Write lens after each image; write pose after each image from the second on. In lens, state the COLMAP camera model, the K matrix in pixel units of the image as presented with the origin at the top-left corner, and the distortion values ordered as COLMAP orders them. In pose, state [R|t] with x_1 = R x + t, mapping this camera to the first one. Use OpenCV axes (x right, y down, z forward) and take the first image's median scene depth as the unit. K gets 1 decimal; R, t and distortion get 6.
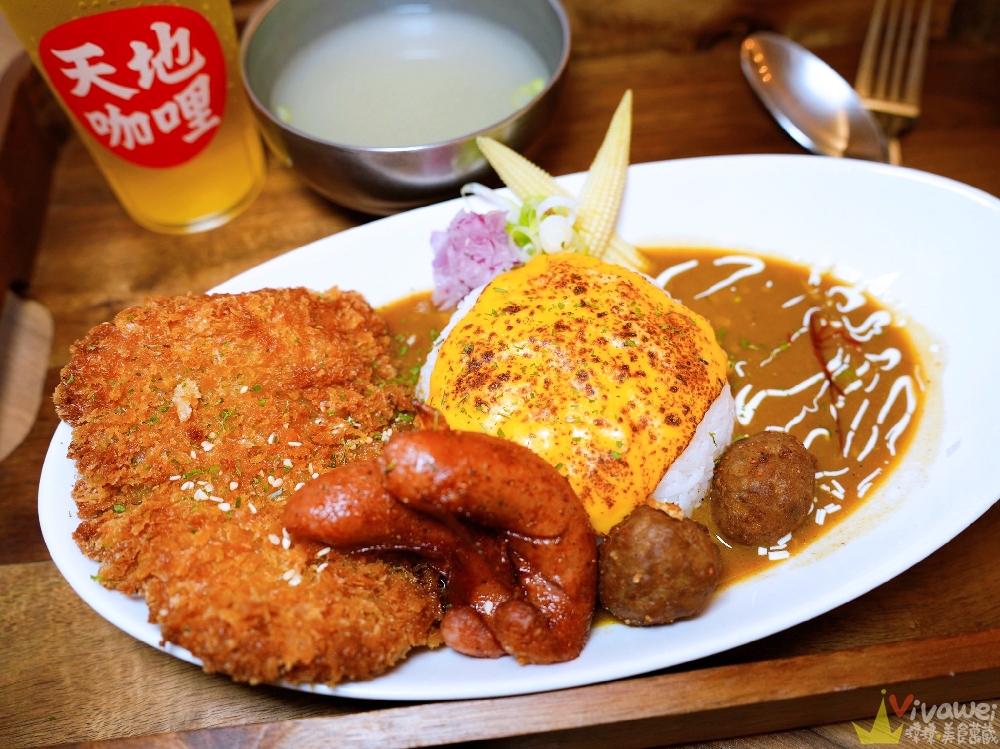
lens RADIAL K [[888.6, 0, 500.0], [0, 888.6, 374.5], [0, 0, 1]] dist [-0.085452, 0.006064]
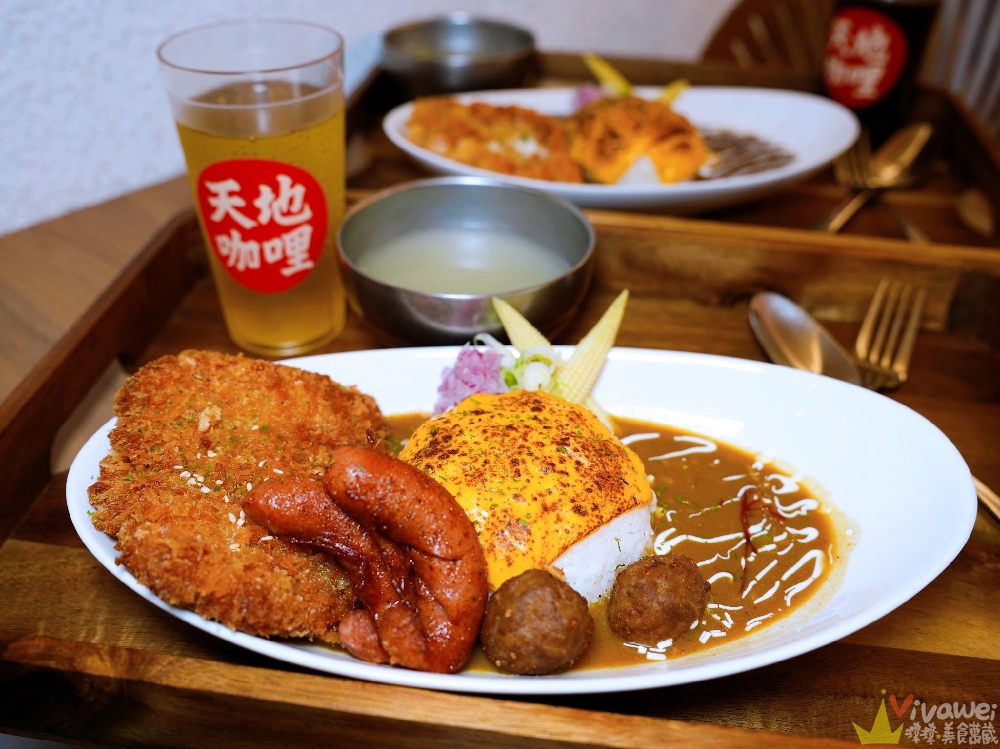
lens RADIAL K [[888.6, 0, 500.0], [0, 888.6, 374.5], [0, 0, 1]] dist [-0.085452, 0.006064]
pose [[0.969843, 0.180669, -0.163597, 0.239807], [-0.226345, 0.916593, -0.329584, 0.283967], [0.090406, 0.356674, 0.929844, -0.162943]]
